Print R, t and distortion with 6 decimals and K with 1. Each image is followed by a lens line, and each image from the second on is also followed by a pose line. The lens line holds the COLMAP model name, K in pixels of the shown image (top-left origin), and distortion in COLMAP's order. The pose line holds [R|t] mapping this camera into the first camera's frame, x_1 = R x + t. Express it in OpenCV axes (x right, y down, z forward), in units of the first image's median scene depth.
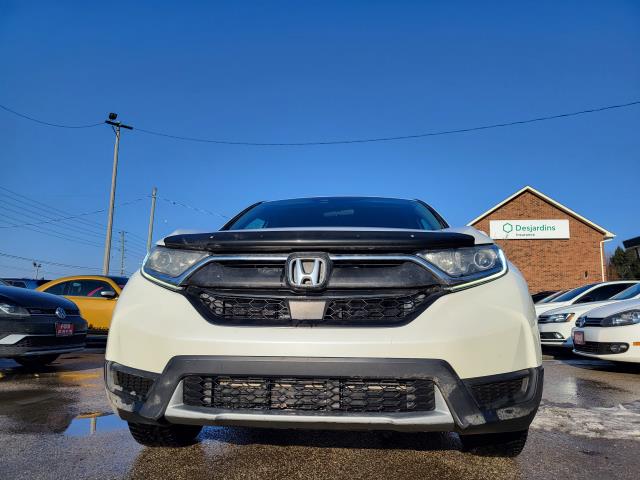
lens RADIAL K [[483.4, 0, 322.6], [0, 483.4, 242.4], [0, 0, 1]] dist [0.058743, -0.033033]
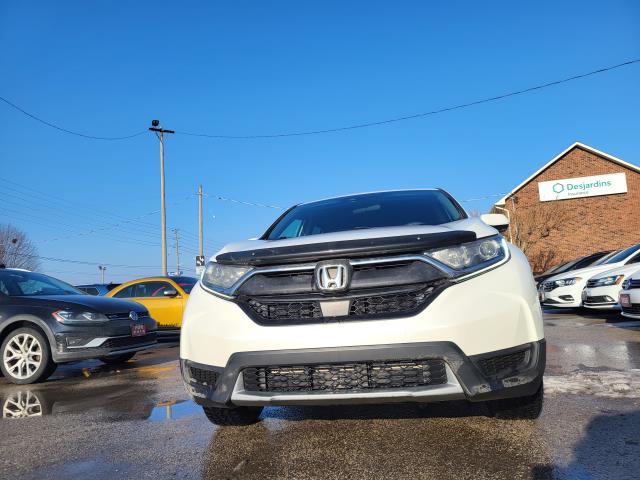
lens RADIAL K [[483.4, 0, 318.1], [0, 483.4, 238.1], [0, 0, 1]] dist [0.058743, -0.033033]
pose [[0.990034, -0.093534, -0.105282, 0.055177], [0.096905, 0.994918, 0.027359, -0.057928], [0.102188, -0.037289, 0.994066, -0.164439]]
